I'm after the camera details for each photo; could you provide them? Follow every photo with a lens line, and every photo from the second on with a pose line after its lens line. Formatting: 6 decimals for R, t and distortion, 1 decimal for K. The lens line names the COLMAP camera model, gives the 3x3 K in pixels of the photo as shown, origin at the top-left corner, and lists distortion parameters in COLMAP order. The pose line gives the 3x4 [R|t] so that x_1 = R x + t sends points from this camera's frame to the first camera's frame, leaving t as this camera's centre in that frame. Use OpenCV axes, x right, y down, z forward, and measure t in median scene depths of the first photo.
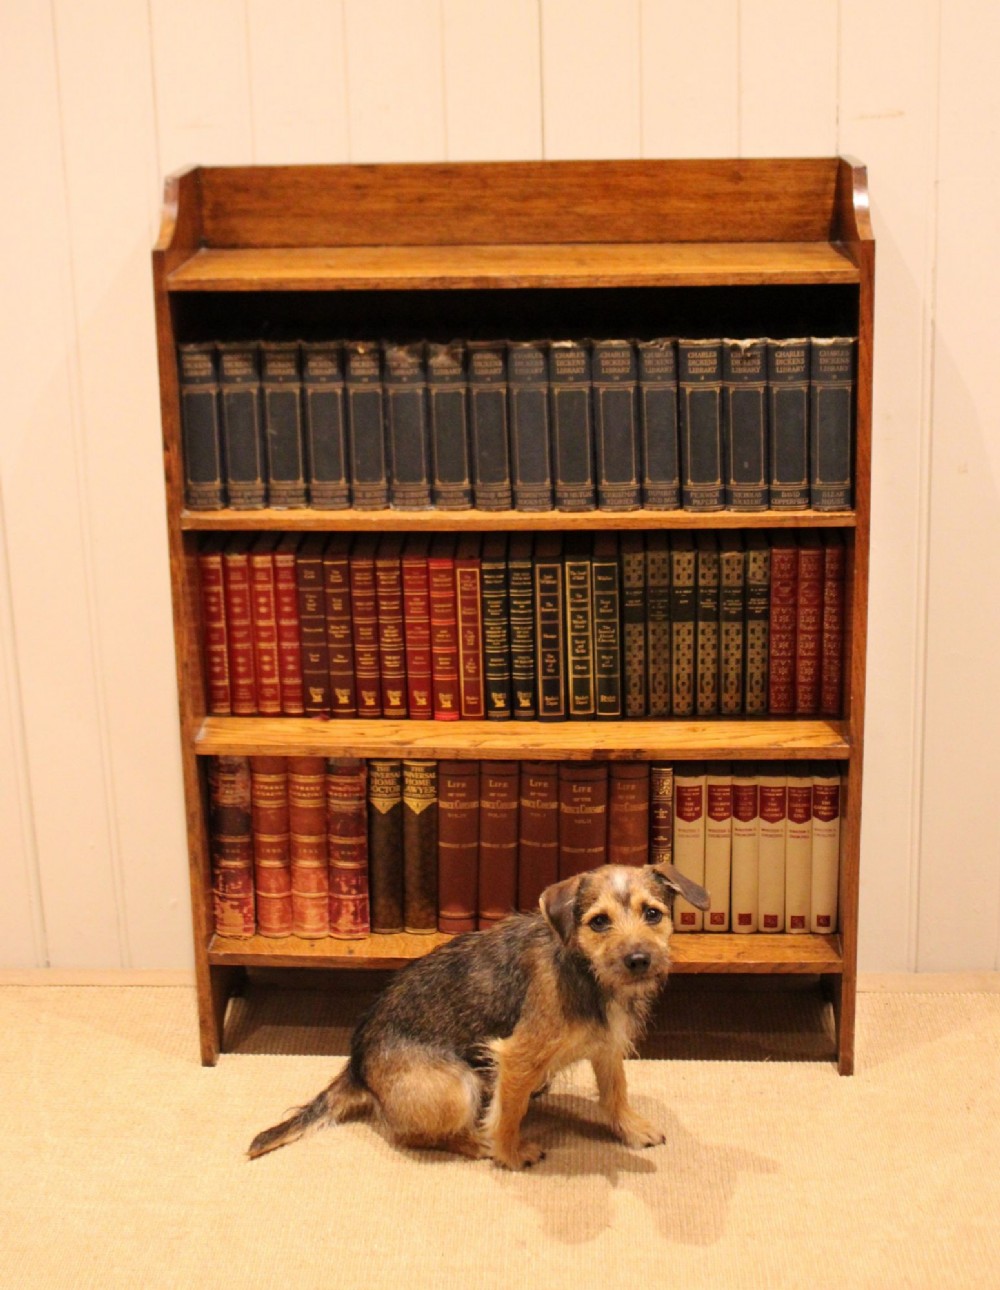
lens RADIAL K [[2112.4, 0, 444.3], [0, 2112.4, 423.2], [0, 0, 1]] dist [-0.063211, 0.000000]
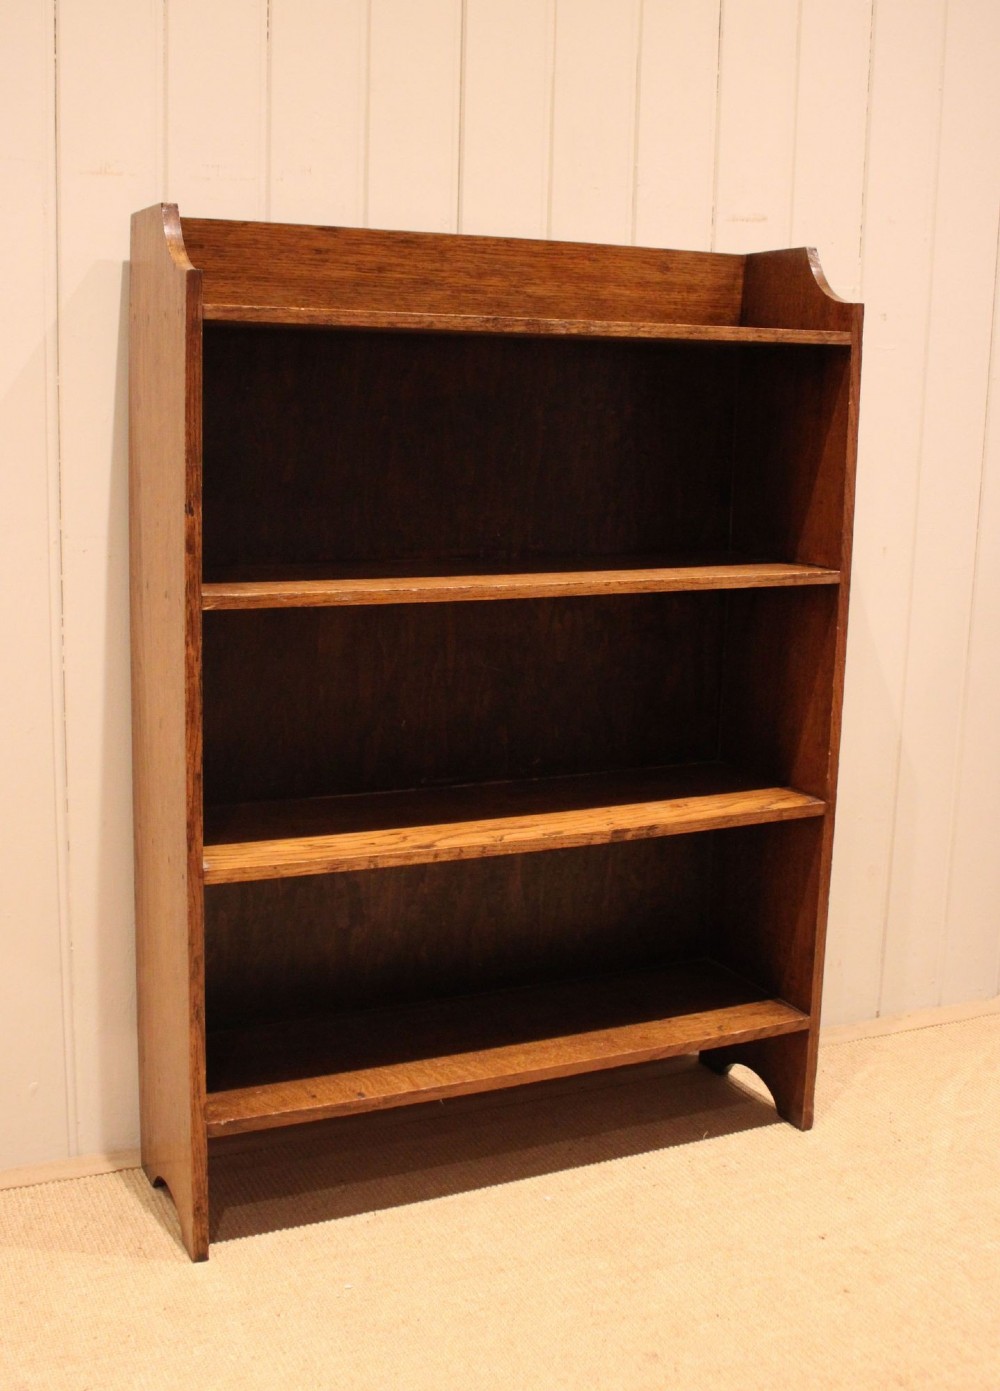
lens RADIAL K [[1626.4, 0, 455.8], [0, 1626.4, 632.9], [0, 0, 1]] dist [-0.107455, 0.000000]
pose [[0.870404, -0.031498, 0.491329, -0.344912], [0.071374, 0.995482, -0.062624, 0.104000], [-0.487137, 0.089576, 0.868720, 0.376401]]
